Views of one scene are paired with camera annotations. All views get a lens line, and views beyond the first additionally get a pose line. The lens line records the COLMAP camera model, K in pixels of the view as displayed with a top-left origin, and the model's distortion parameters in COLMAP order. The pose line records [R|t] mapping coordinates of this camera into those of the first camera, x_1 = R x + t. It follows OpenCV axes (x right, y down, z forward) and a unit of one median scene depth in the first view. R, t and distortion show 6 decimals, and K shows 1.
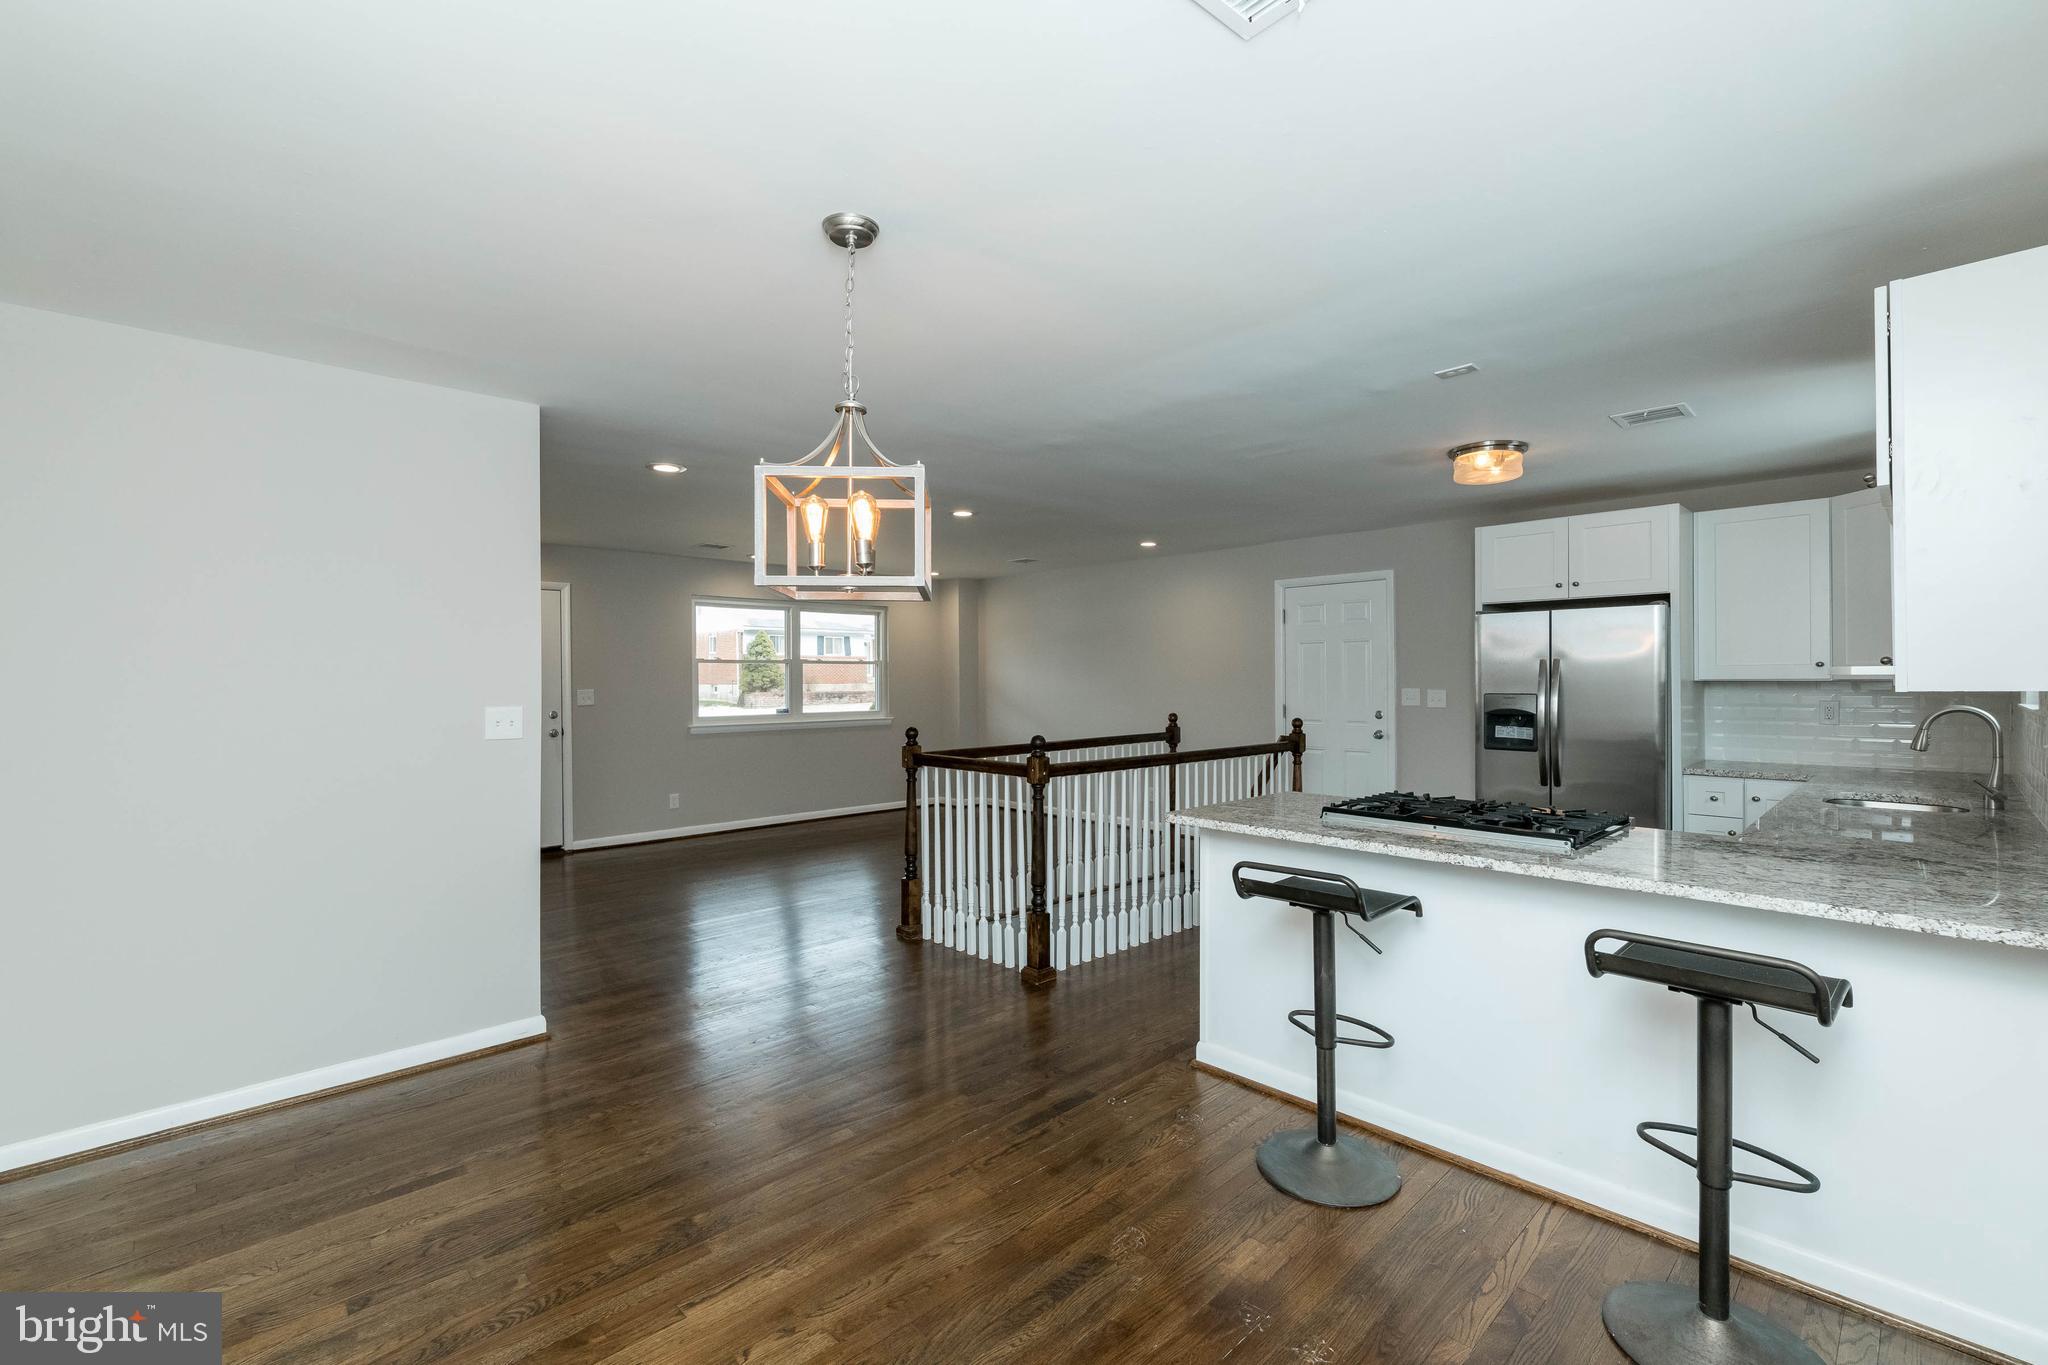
lens RADIAL K [[884.5, 0, 1024.0], [0, 884.5, 682.5], [0, 0, 1]] dist [-0.000615, -0.000170]
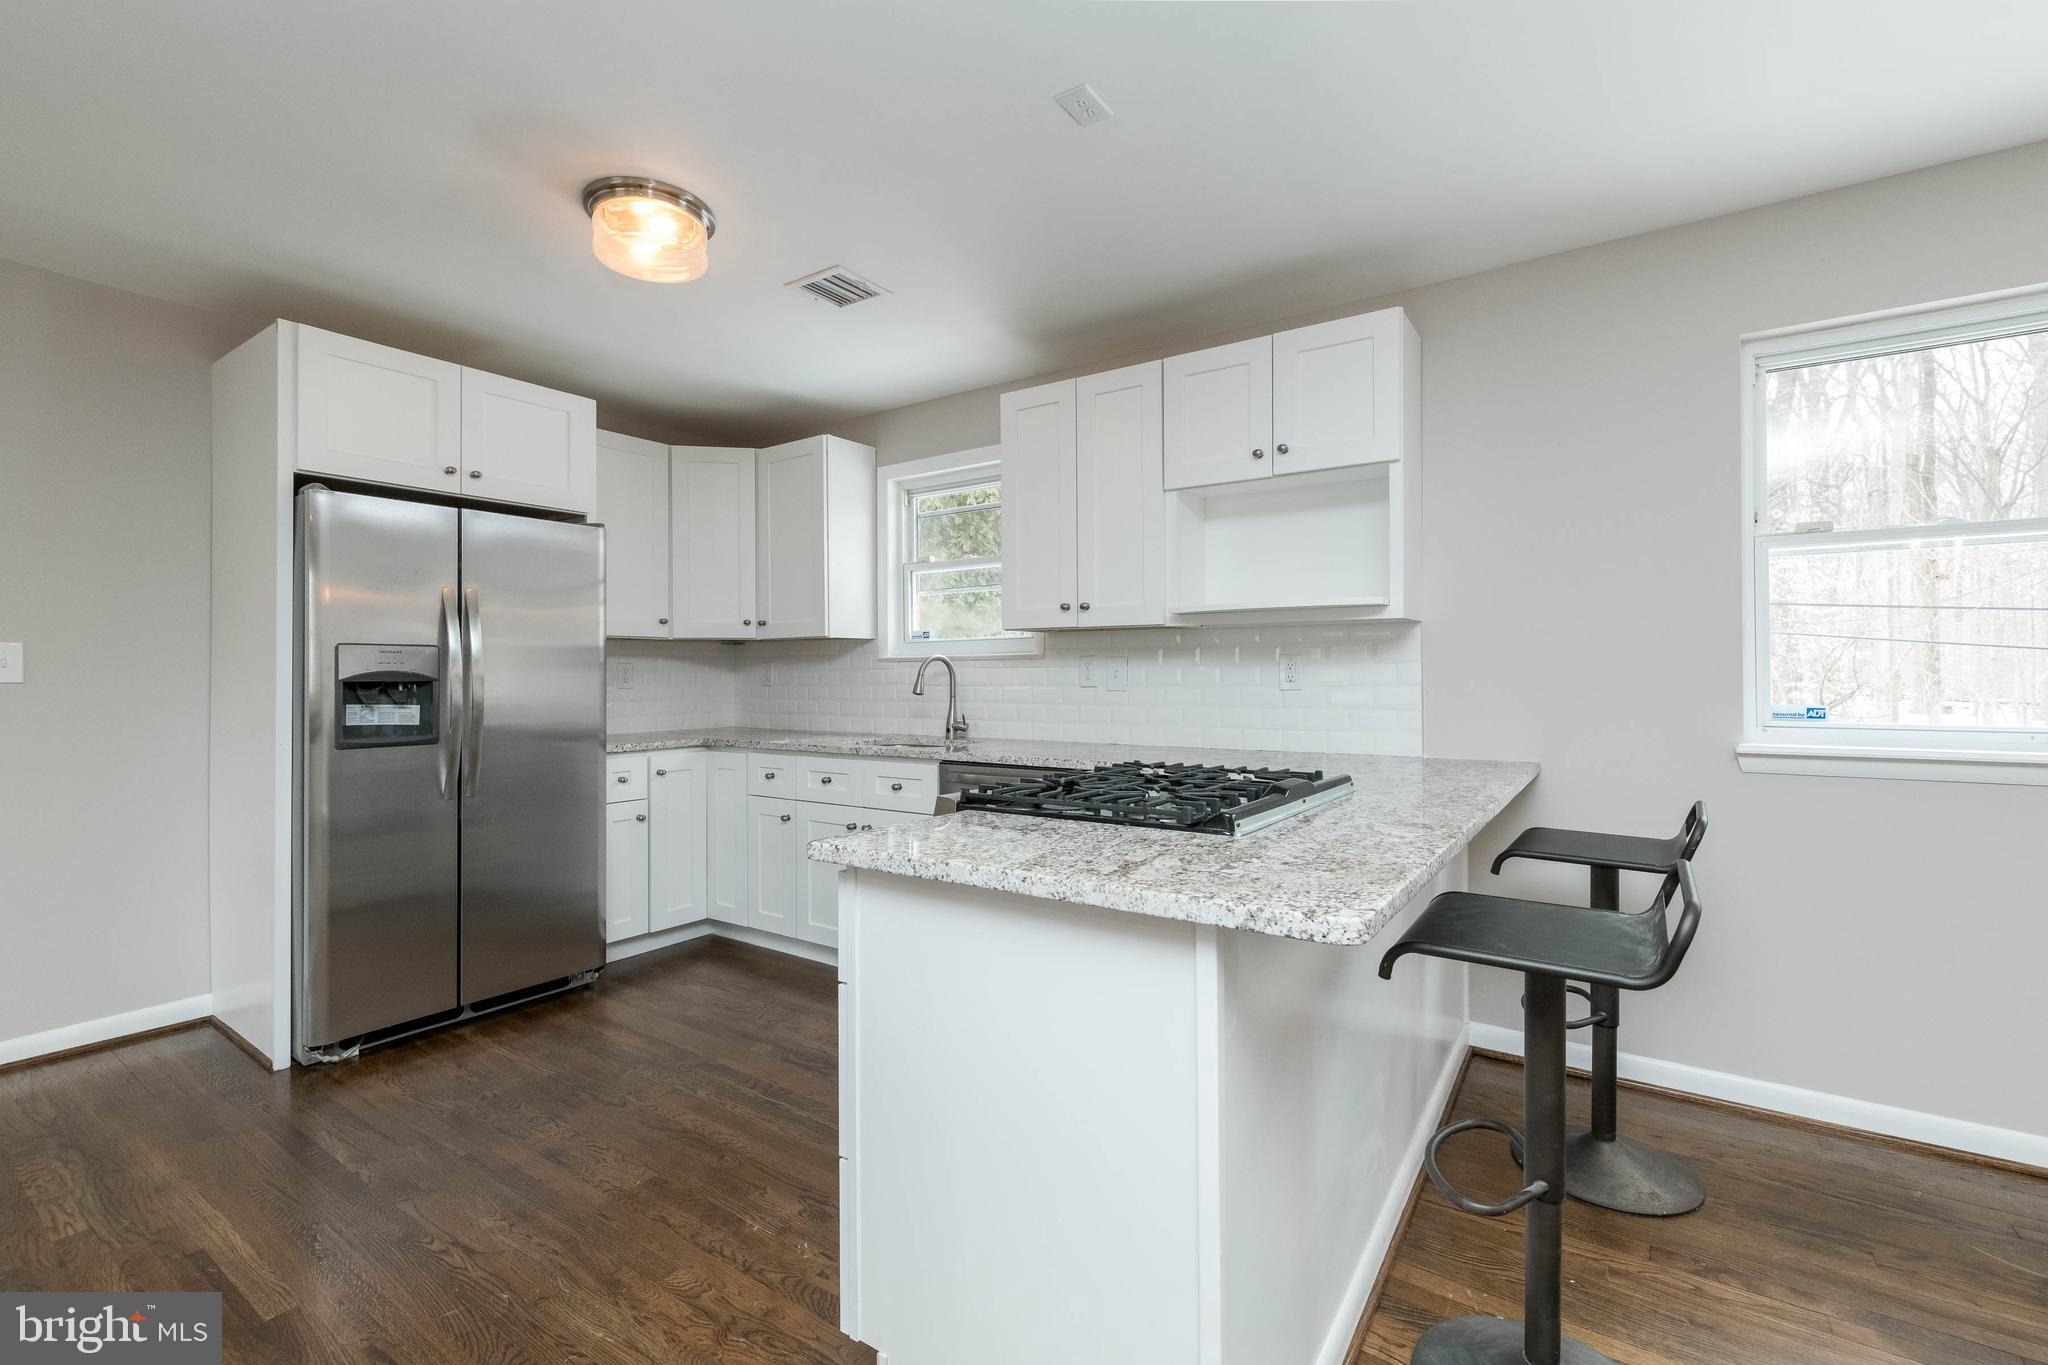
lens RADIAL K [[884.7, 0, 1029.1], [0, 884.7, 669.3], [0, 0, 1]] dist [0.000379, -0.000513]
pose [[-0.202755, 0.009867, 0.979180, -0.067511], [0.008355, 0.999930, -0.008346, 0.031745], [-0.979194, 0.006488, -0.202824, 0.633148]]
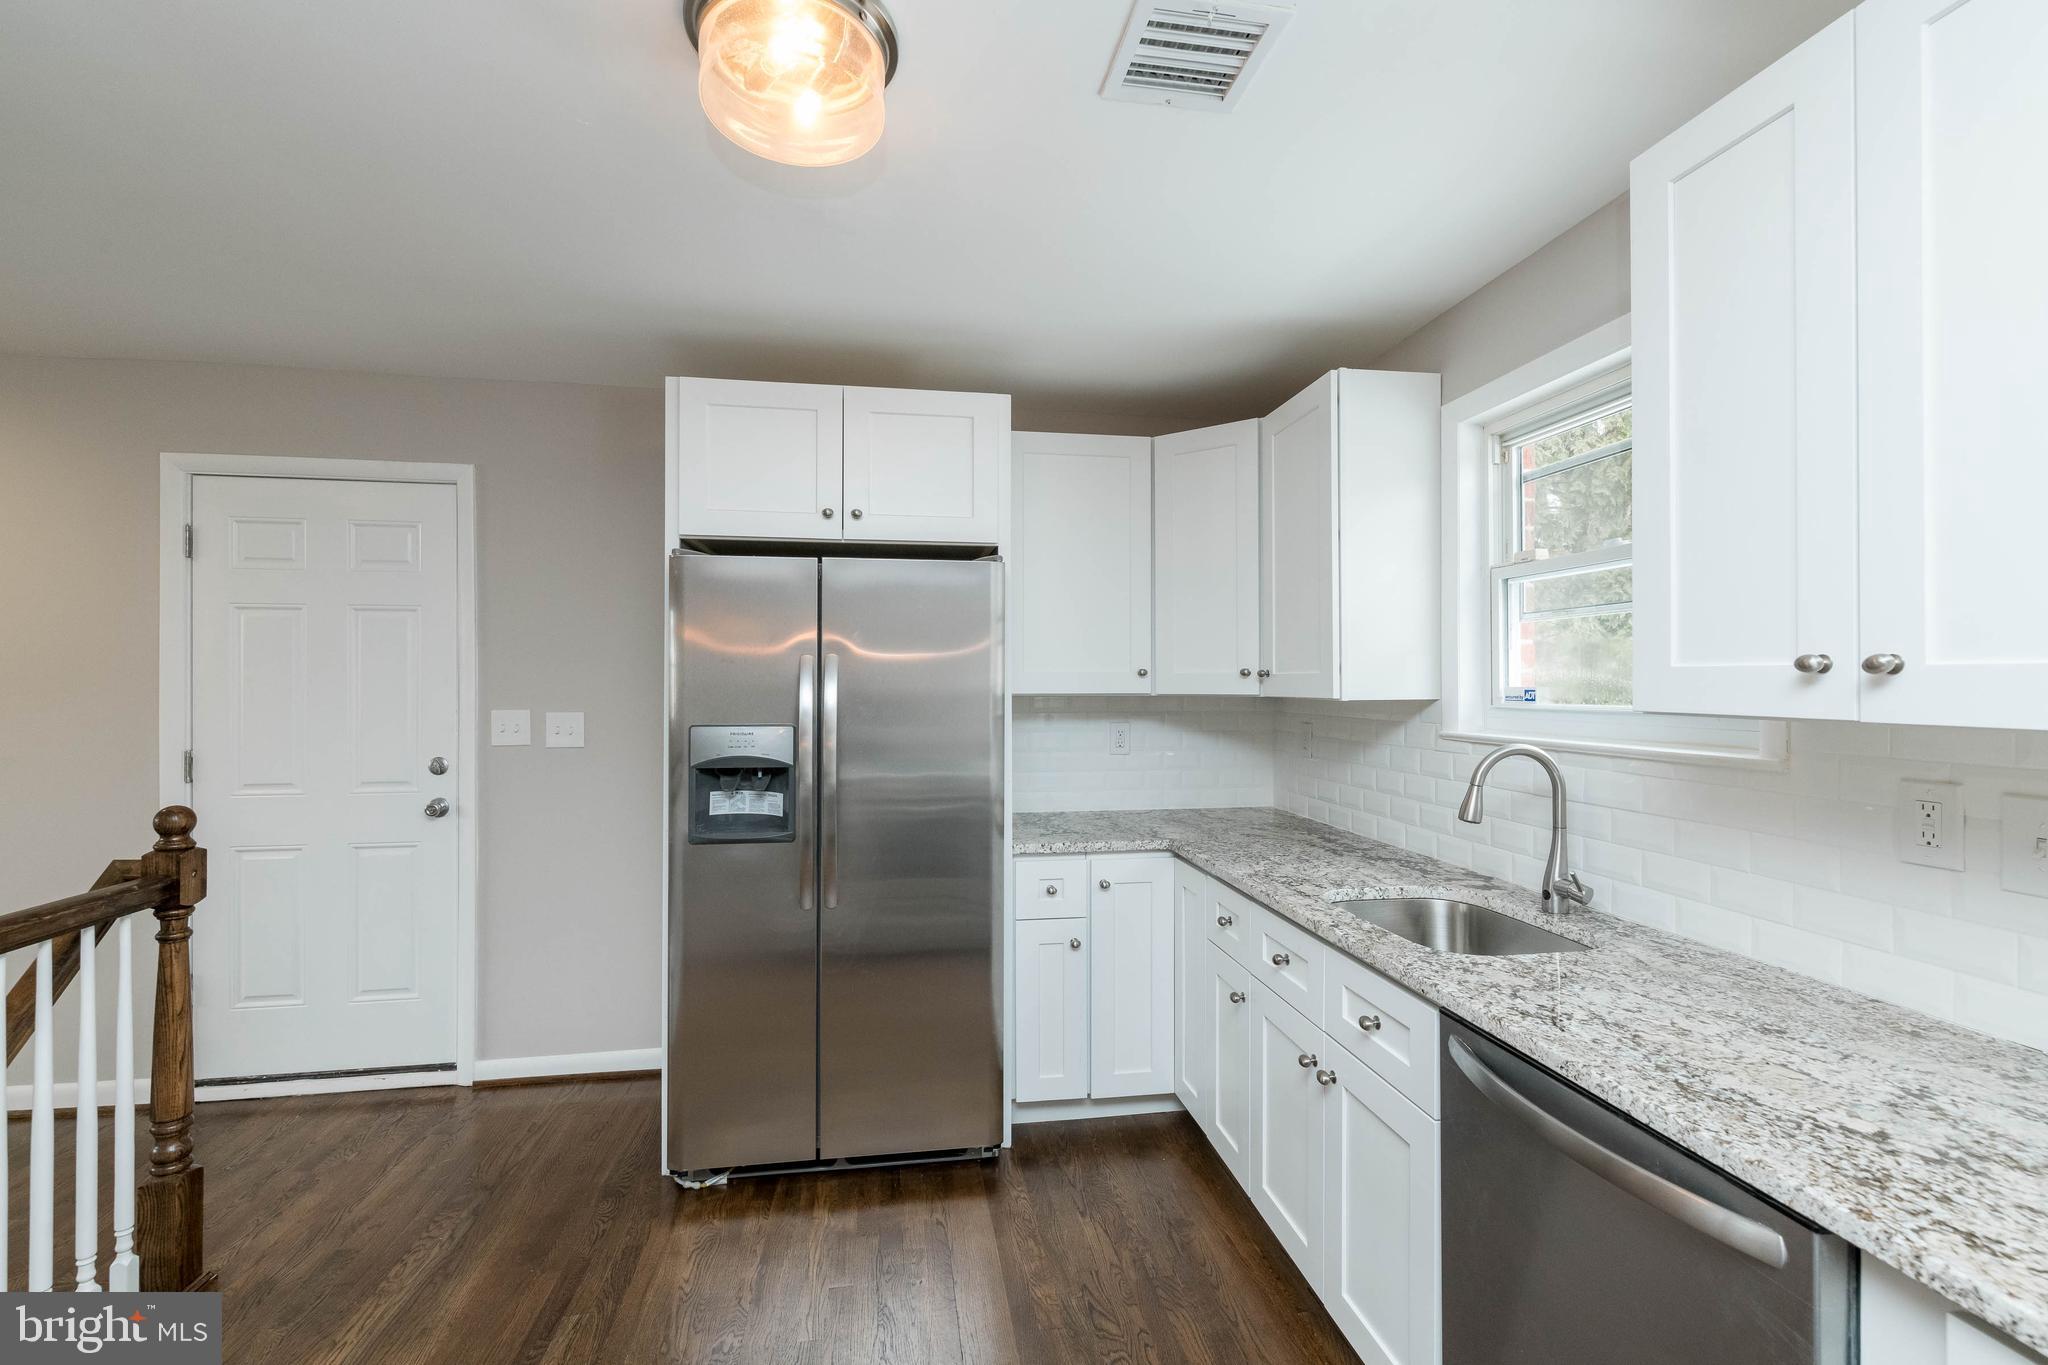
lens RADIAL K [[884.3, 0, 1026.9], [0, 884.3, 679.8], [0, 0, 1]] dist [0.001019, -0.000103]
pose [[0.567118, 0.005740, 0.823617, 0.212324], [-0.000627, 0.999978, -0.006538, -0.007982], [-0.823637, 0.003191, 0.567109, 0.528541]]
